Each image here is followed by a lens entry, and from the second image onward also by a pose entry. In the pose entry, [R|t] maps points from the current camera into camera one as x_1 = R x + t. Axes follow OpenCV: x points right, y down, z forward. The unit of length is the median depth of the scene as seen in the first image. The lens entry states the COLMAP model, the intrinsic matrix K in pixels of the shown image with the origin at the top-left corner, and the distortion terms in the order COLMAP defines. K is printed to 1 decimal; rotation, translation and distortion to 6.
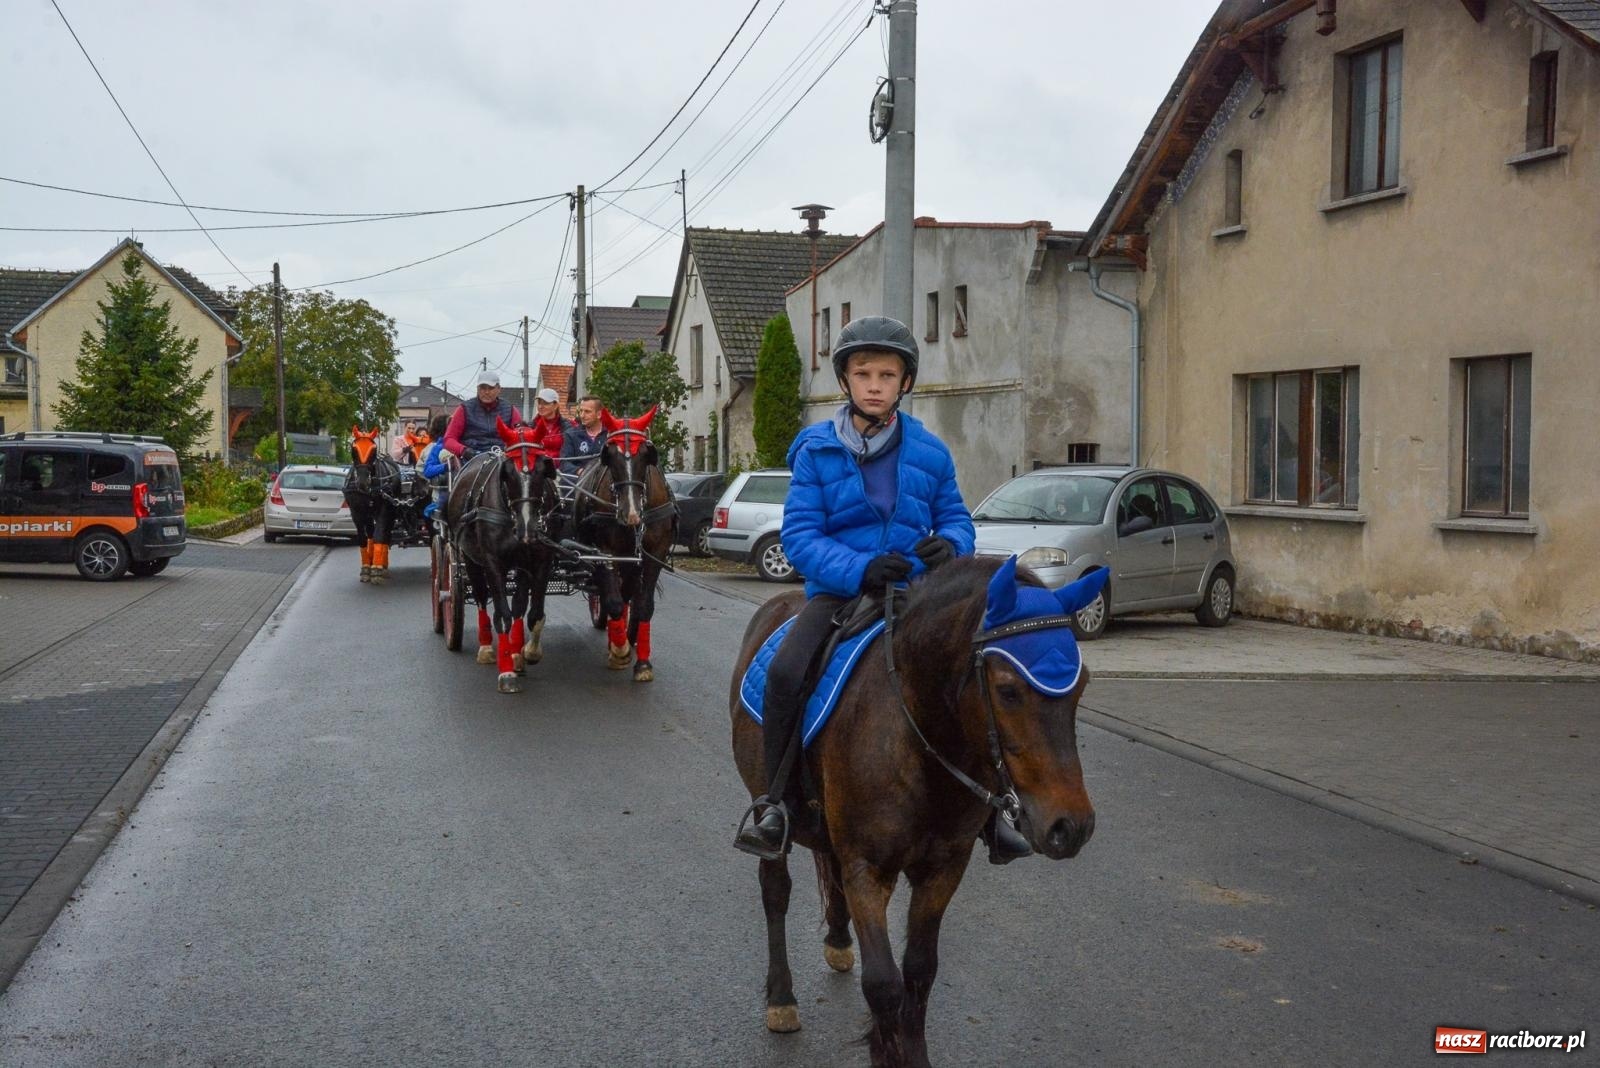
lens RADIAL K [[1770.0, 0, 800.0], [0, 1770.0, 534.0], [0, 0, 1]] dist [0.003264, 0.167426]
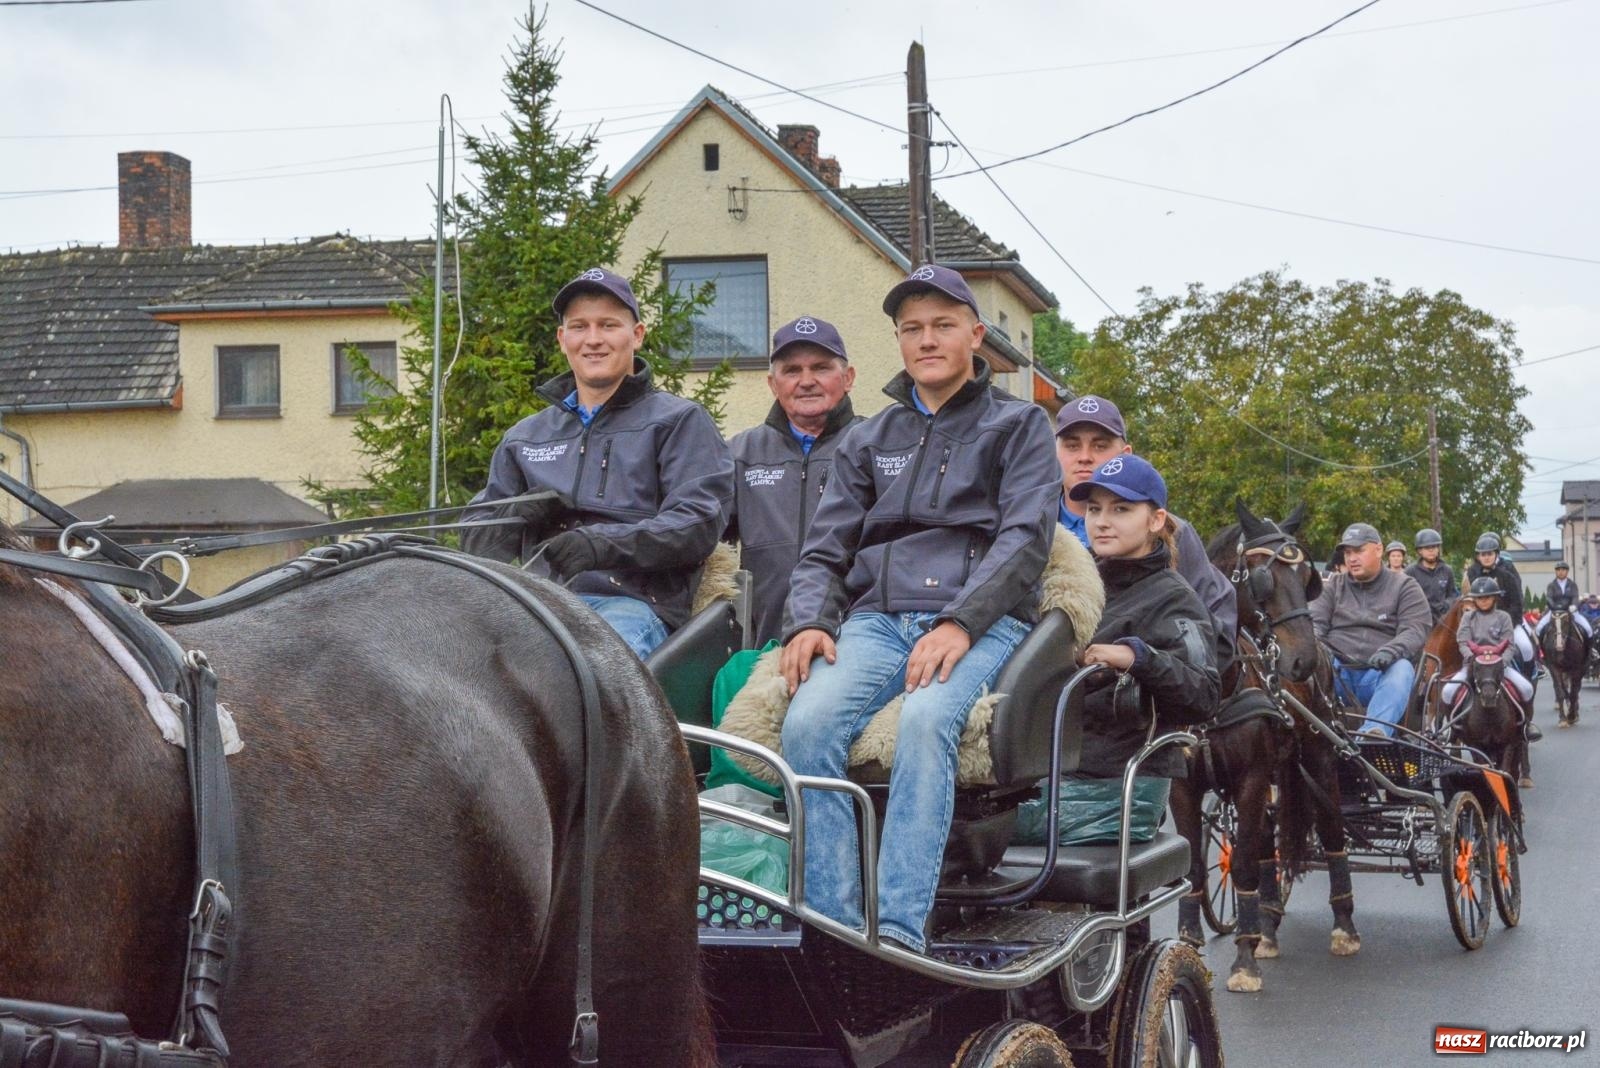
lens RADIAL K [[2680.1, 0, 800.0], [0, 2680.1, 534.0], [0, 0, 1]] dist [0.134592, 0.032740]
pose [[0.866284, -0.029520, -0.498680, -0.068429], [-0.005541, 0.997623, -0.068682, -0.026747], [0.499522, 0.062261, 0.864061, 0.629636]]
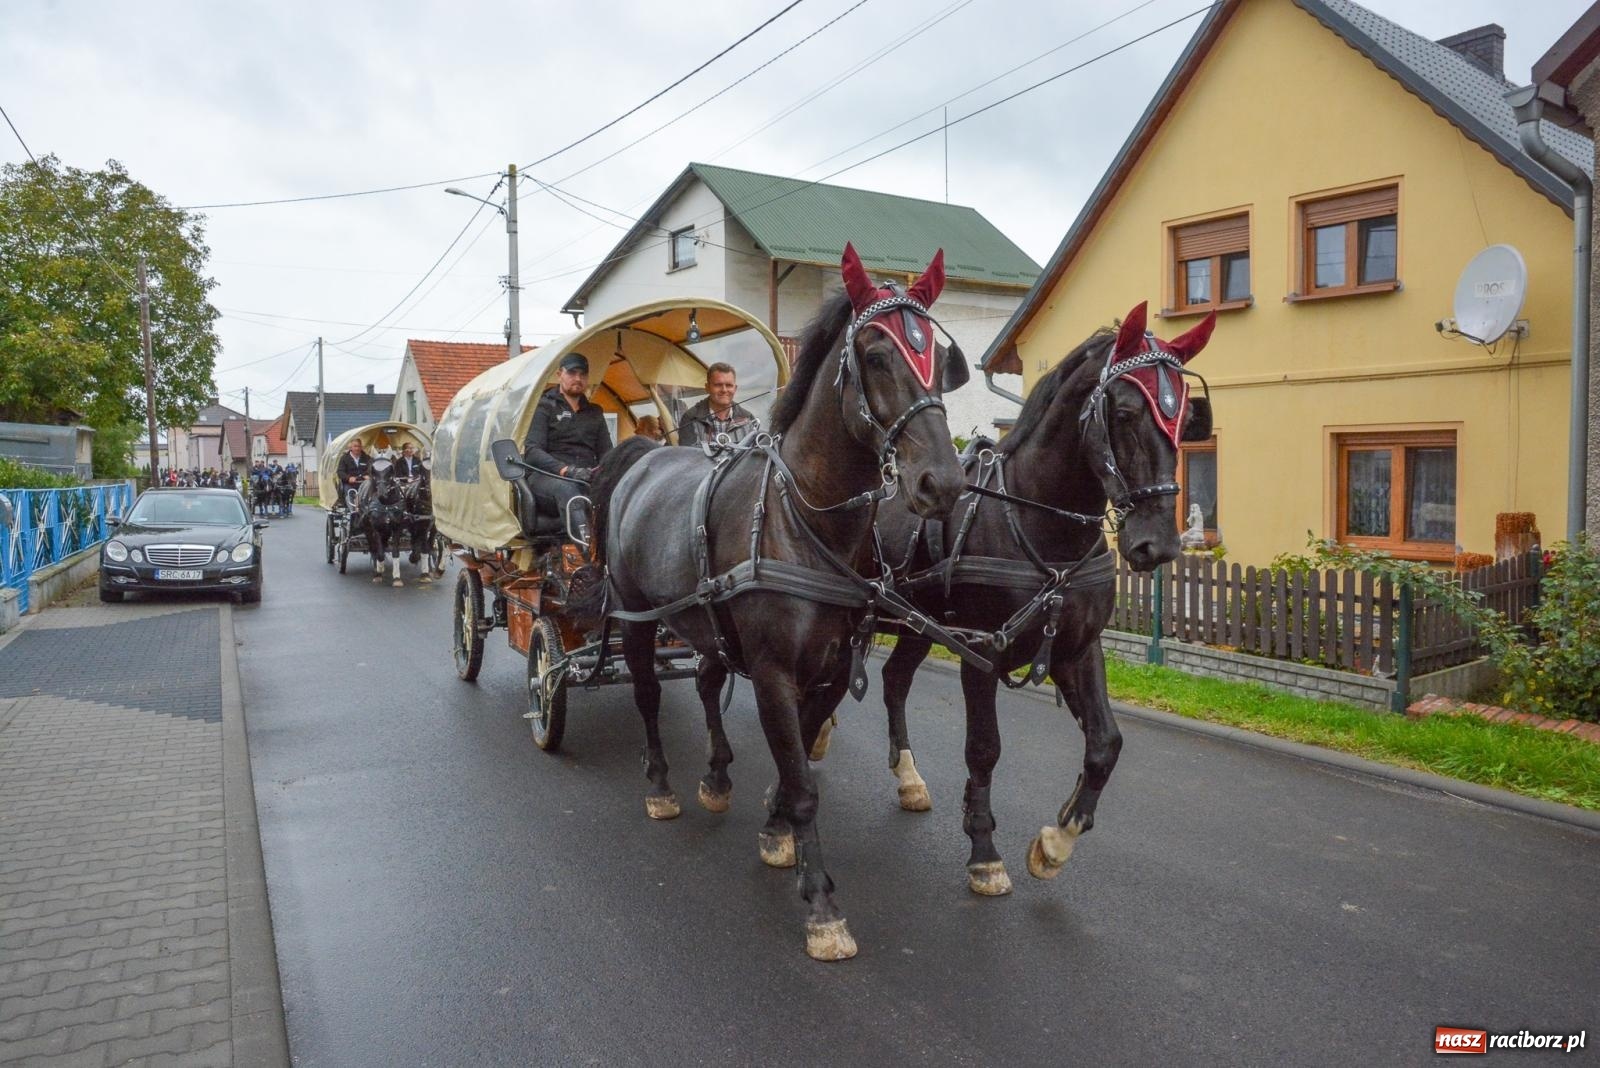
lens RADIAL K [[1079.8, 0, 763.3], [0, 1079.8, 525.7], [0, 0, 1]] dist [-0.028617, 0.004226]
pose [[0.962239, -0.035488, 0.269883, -0.370993], [0.031874, 0.999334, 0.017762, -0.060464], [-0.270334, -0.008489, 0.962729, 1.515657]]
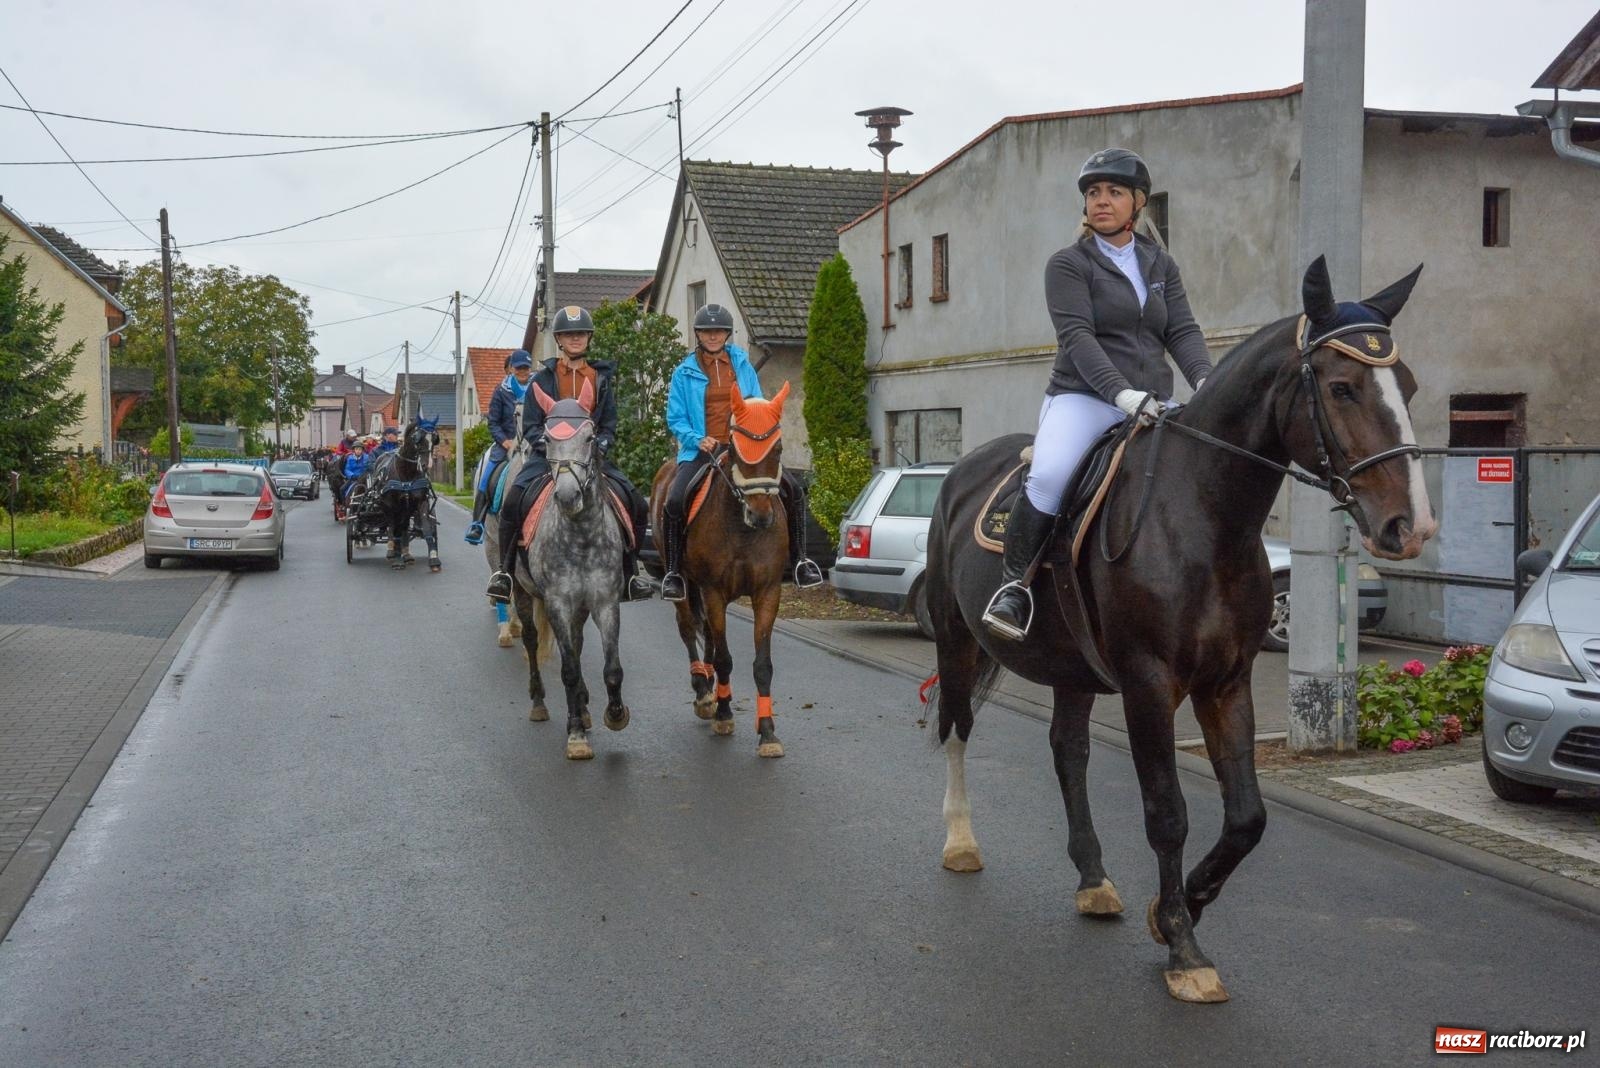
lens RADIAL K [[1742.1, 0, 800.0], [0, 1742.1, 534.0], [0, 0, 1]] dist [-0.005014, 0.267158]
pose [[0.998645, -0.013212, 0.050342, -0.058171], [0.012799, 0.999882, 0.008526, -0.010461], [-0.050449, -0.007870, 0.998696, 0.226298]]
